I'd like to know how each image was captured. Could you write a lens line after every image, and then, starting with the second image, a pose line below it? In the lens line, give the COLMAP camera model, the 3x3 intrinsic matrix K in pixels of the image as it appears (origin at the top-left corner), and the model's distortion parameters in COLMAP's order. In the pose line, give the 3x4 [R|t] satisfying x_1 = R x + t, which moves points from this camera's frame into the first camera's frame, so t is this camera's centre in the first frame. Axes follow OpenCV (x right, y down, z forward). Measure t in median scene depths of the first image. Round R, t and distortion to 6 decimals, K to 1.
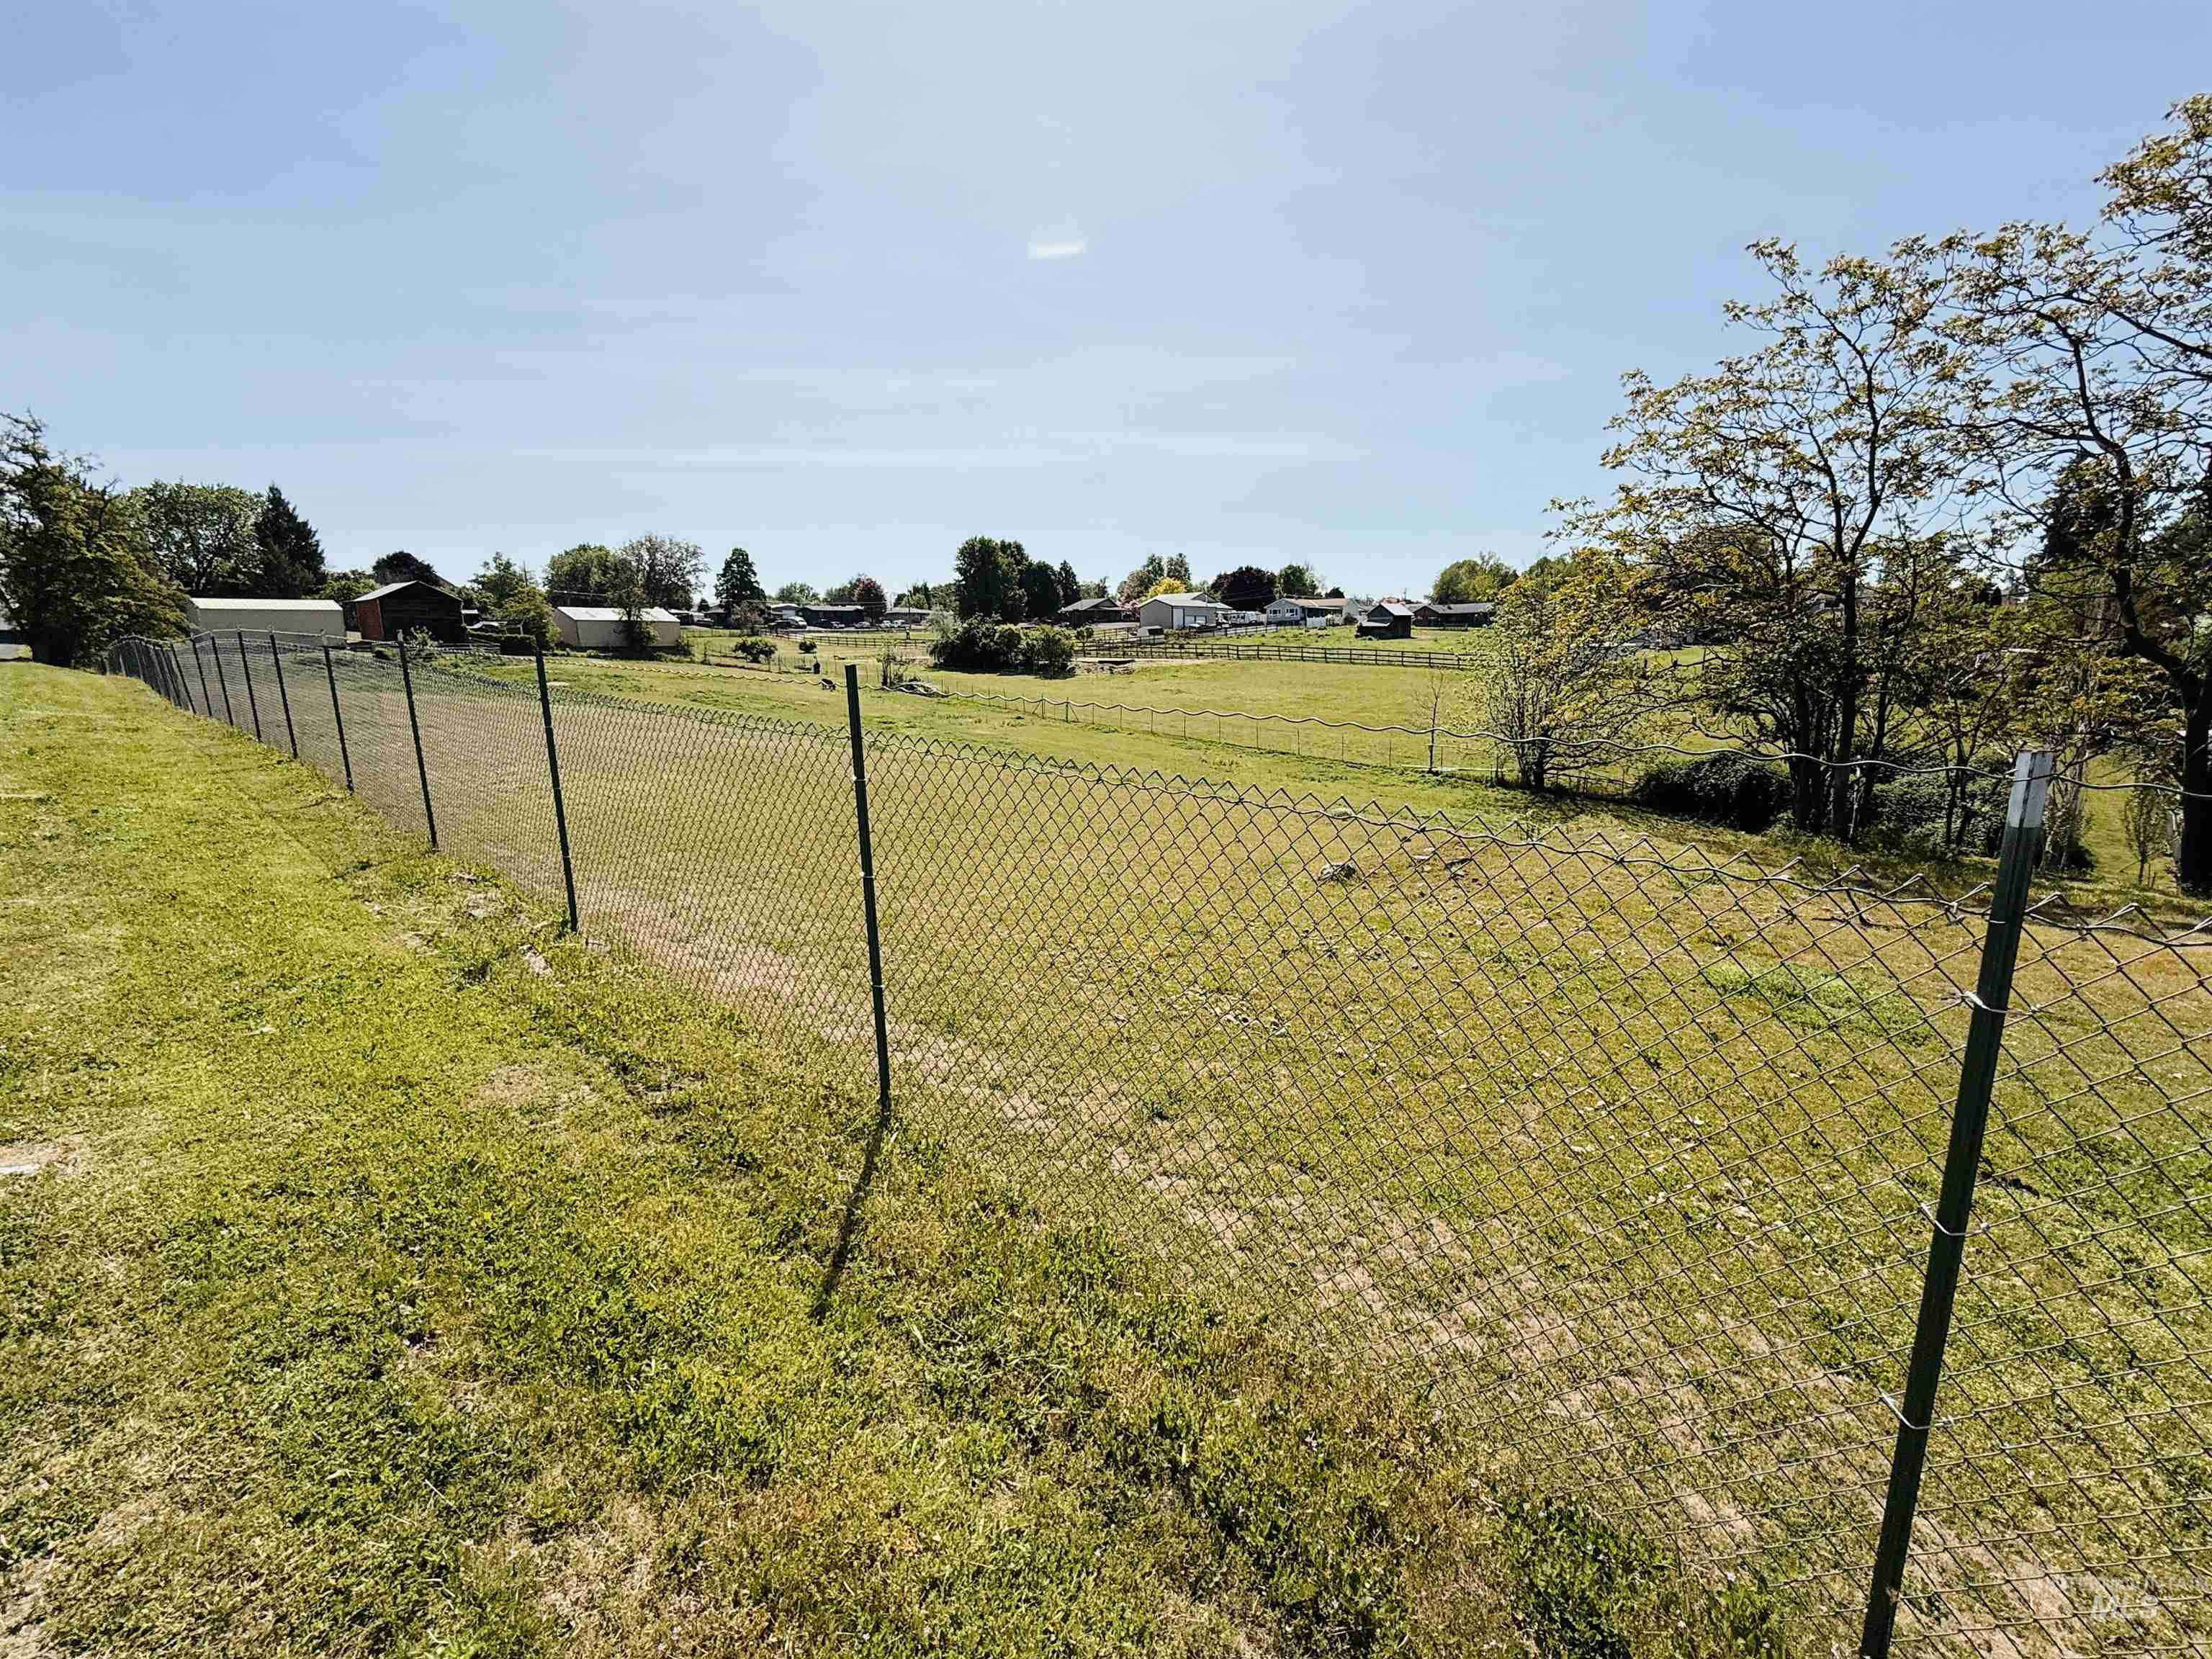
lens RADIAL K [[960.9, 0, 1112.5], [0, 960.9, 835.1], [0, 0, 1]] dist [0.000096, -0.001045]
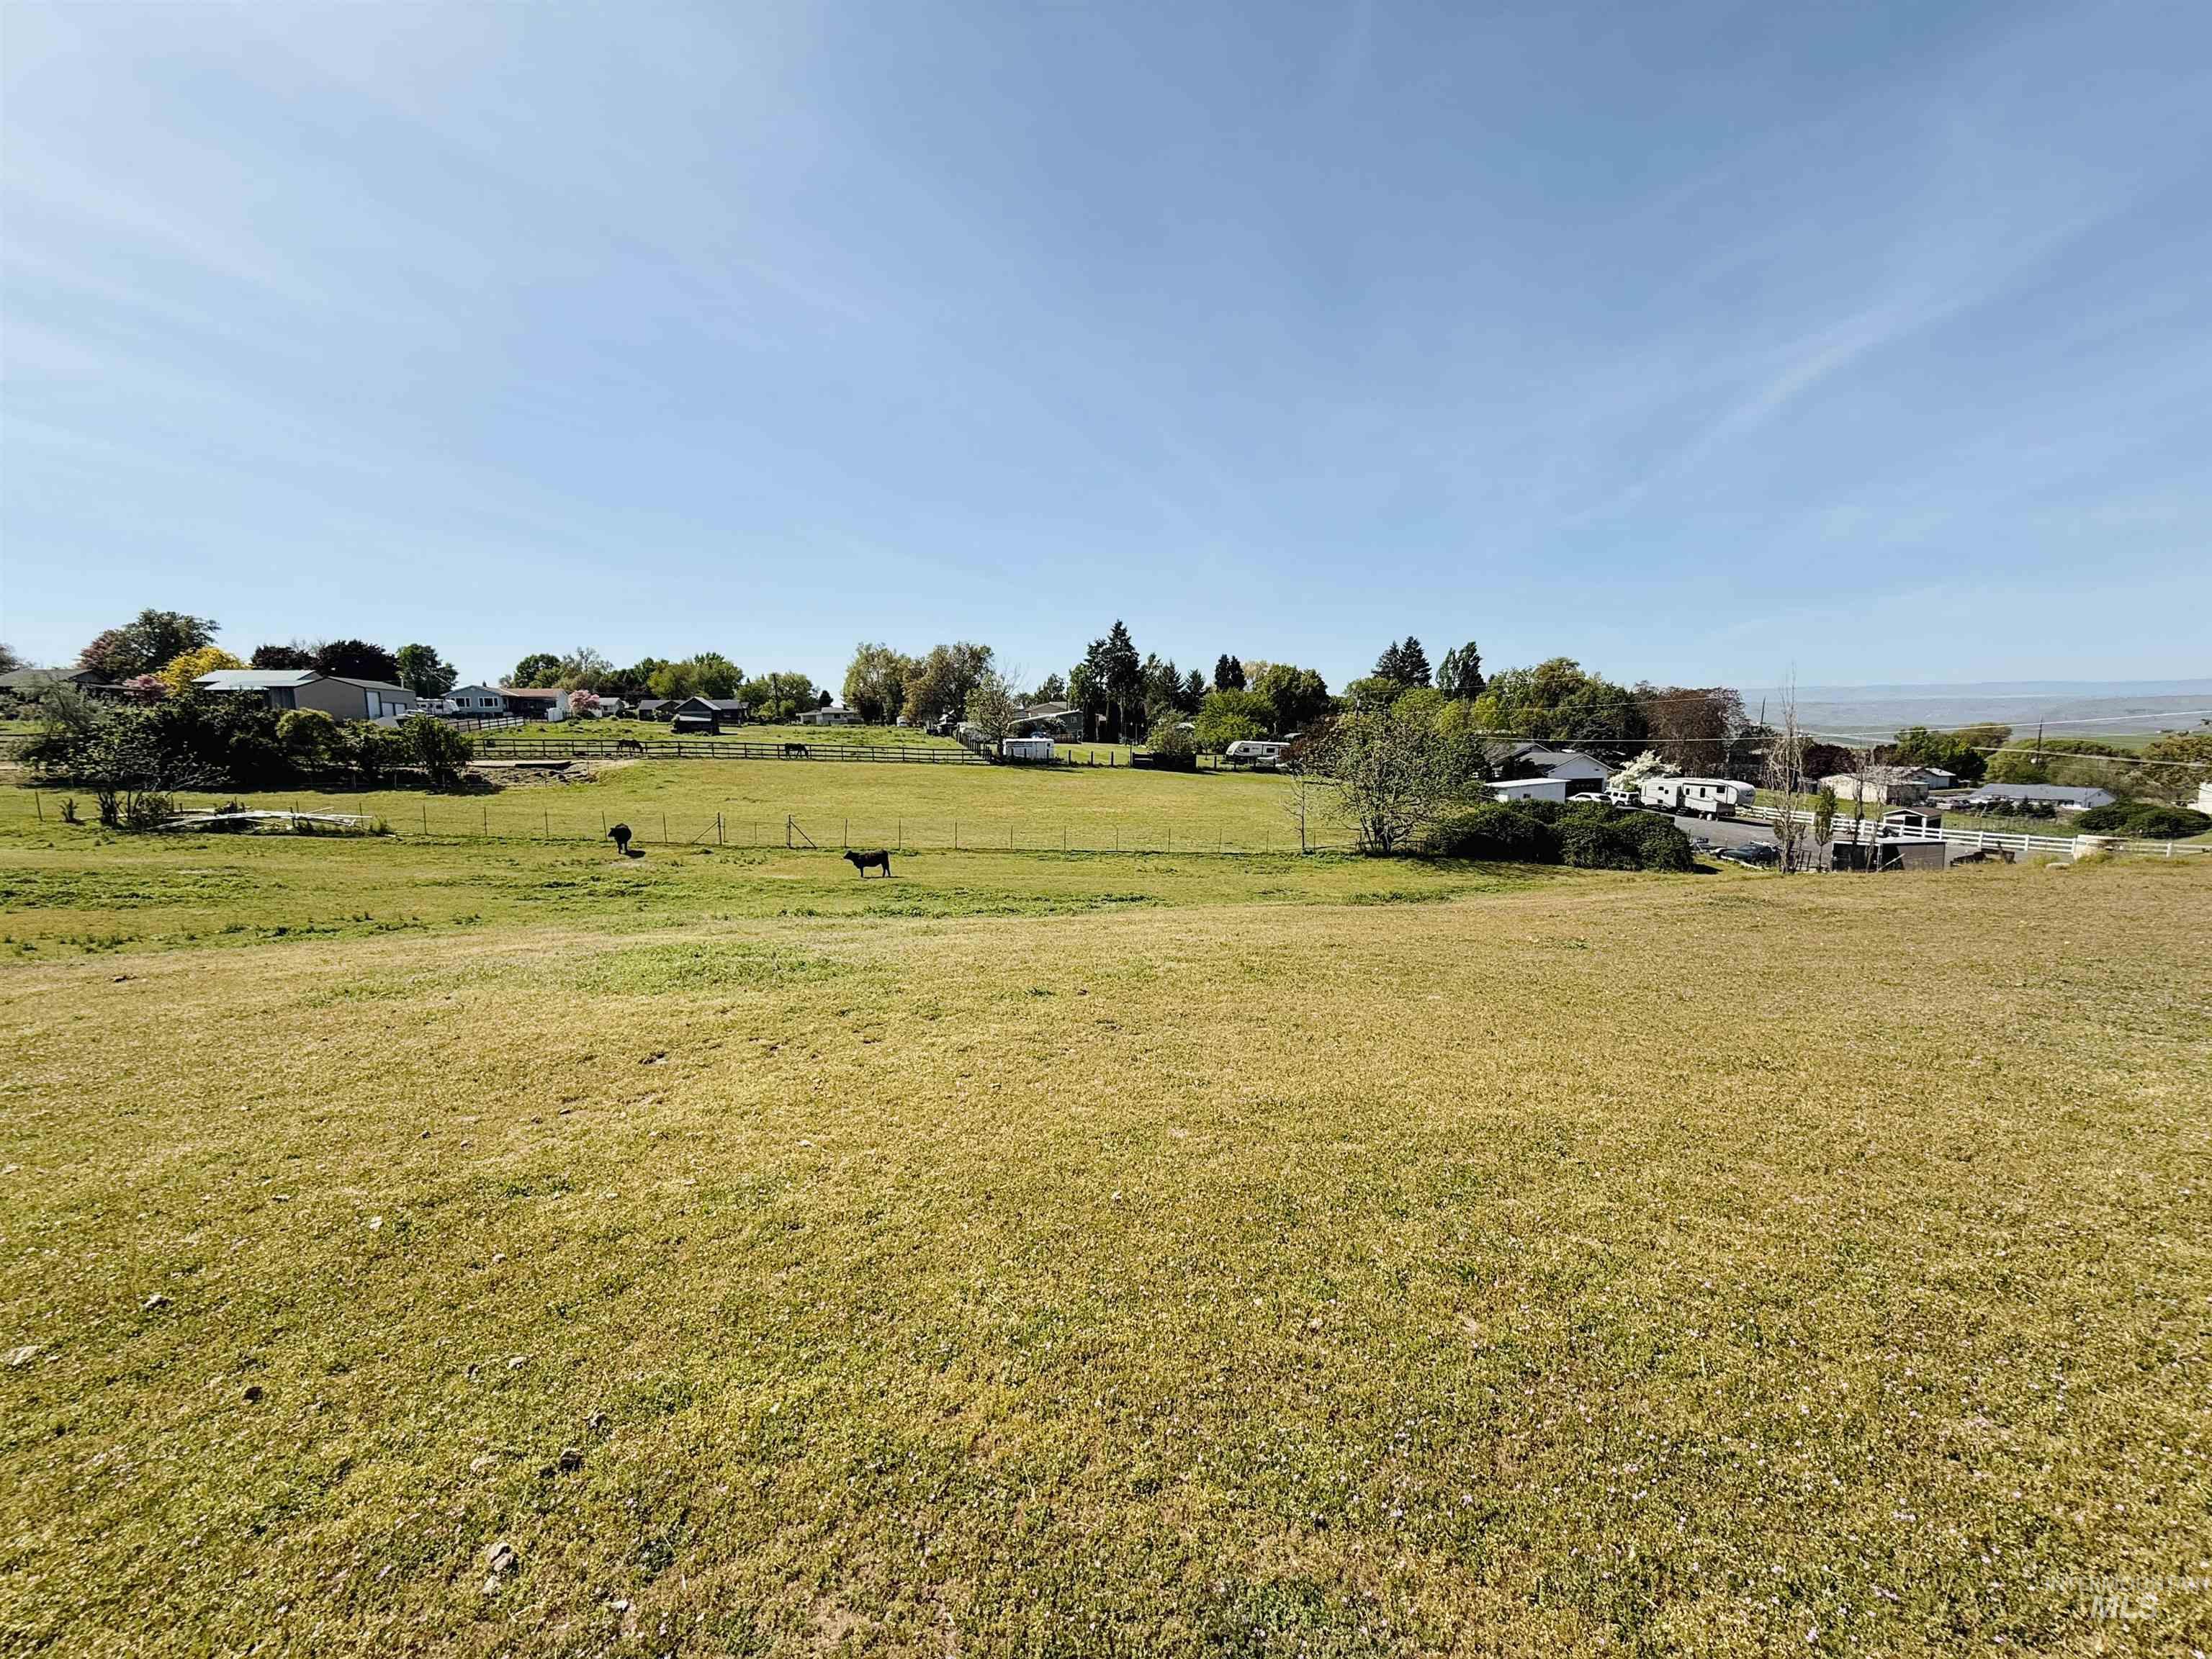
lens RADIAL K [[880.3, 0, 1112.1], [0, 880.3, 824.2], [0, 0, 1]] dist [-0.001328, 0.000189]
pose [[0.530446, -0.082316, 0.843713, -1.320989], [0.167407, 0.985846, -0.009066, -0.260125], [-0.831025, 0.146052, 0.536719, 1.317198]]
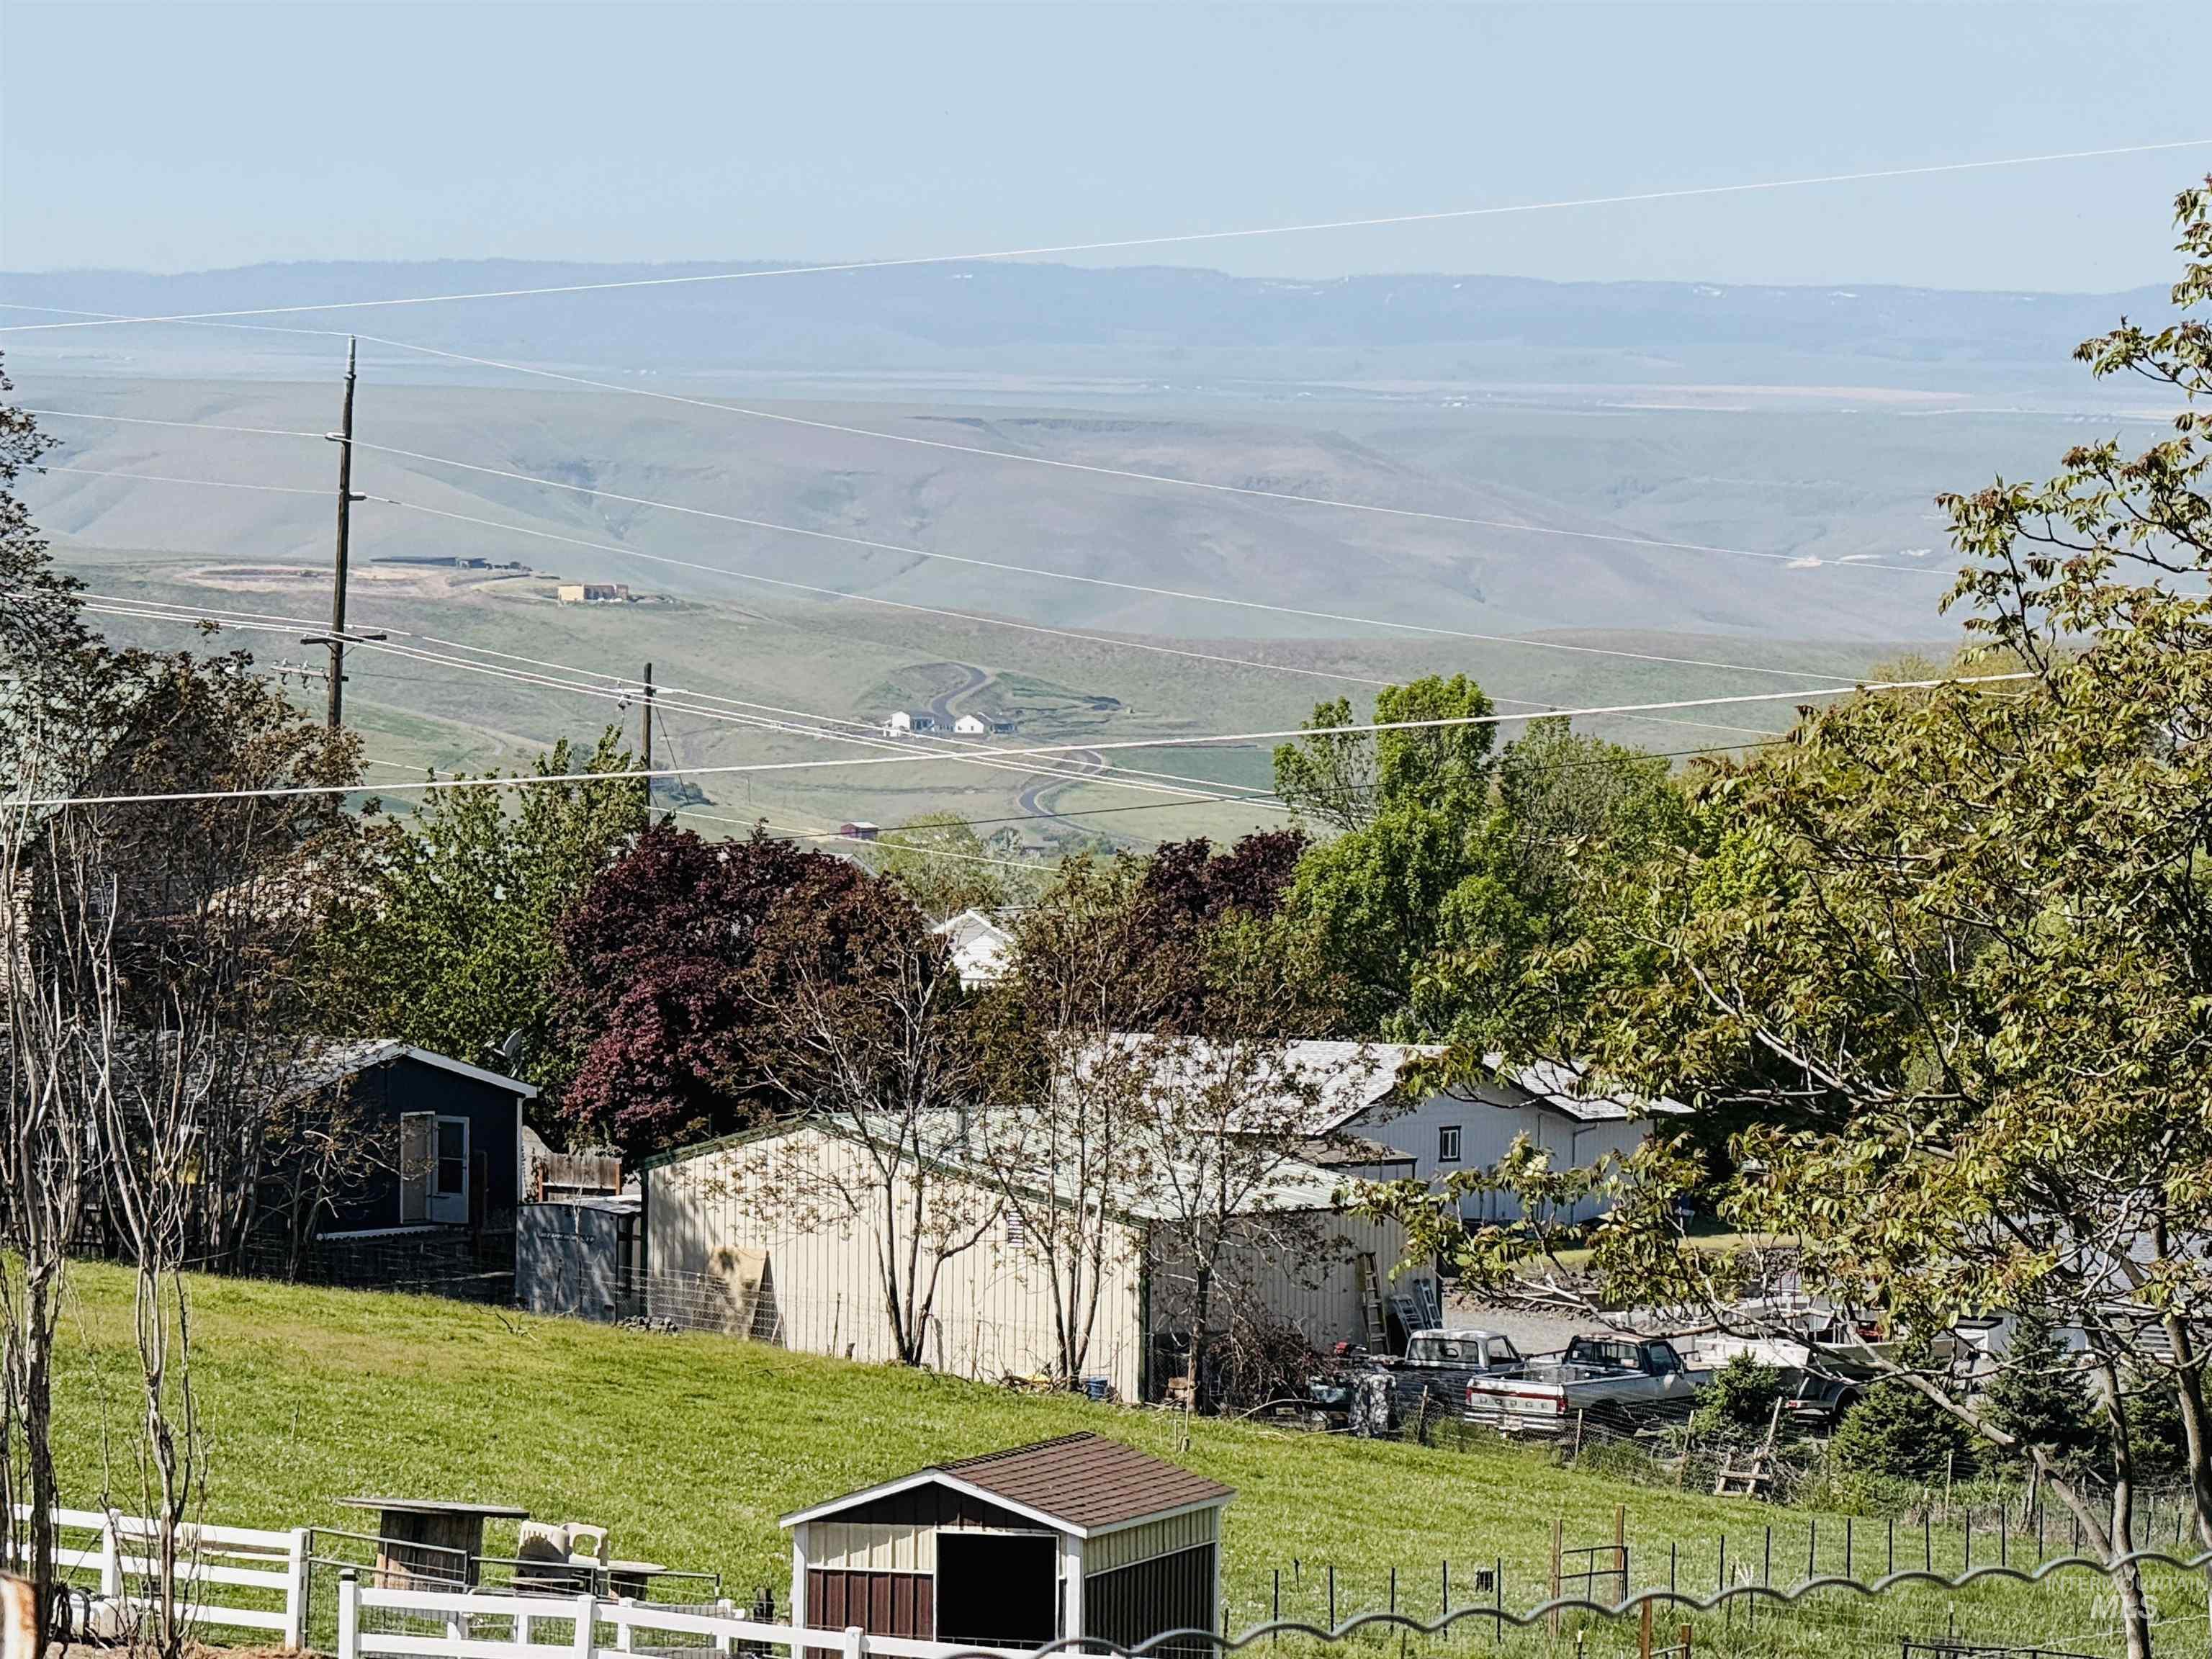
lens RADIAL K [[10626.4, 0, 1106.5], [0, 10626.4, 830.1], [0, 0, 1]] dist [0.176946, 0.000000]
pose [[-0.115677, -0.009101, 0.993245, -1.194786], [0.182376, 0.982763, 0.030245, -0.219006], [-0.976400, 0.184643, -0.112023, 0.978785]]
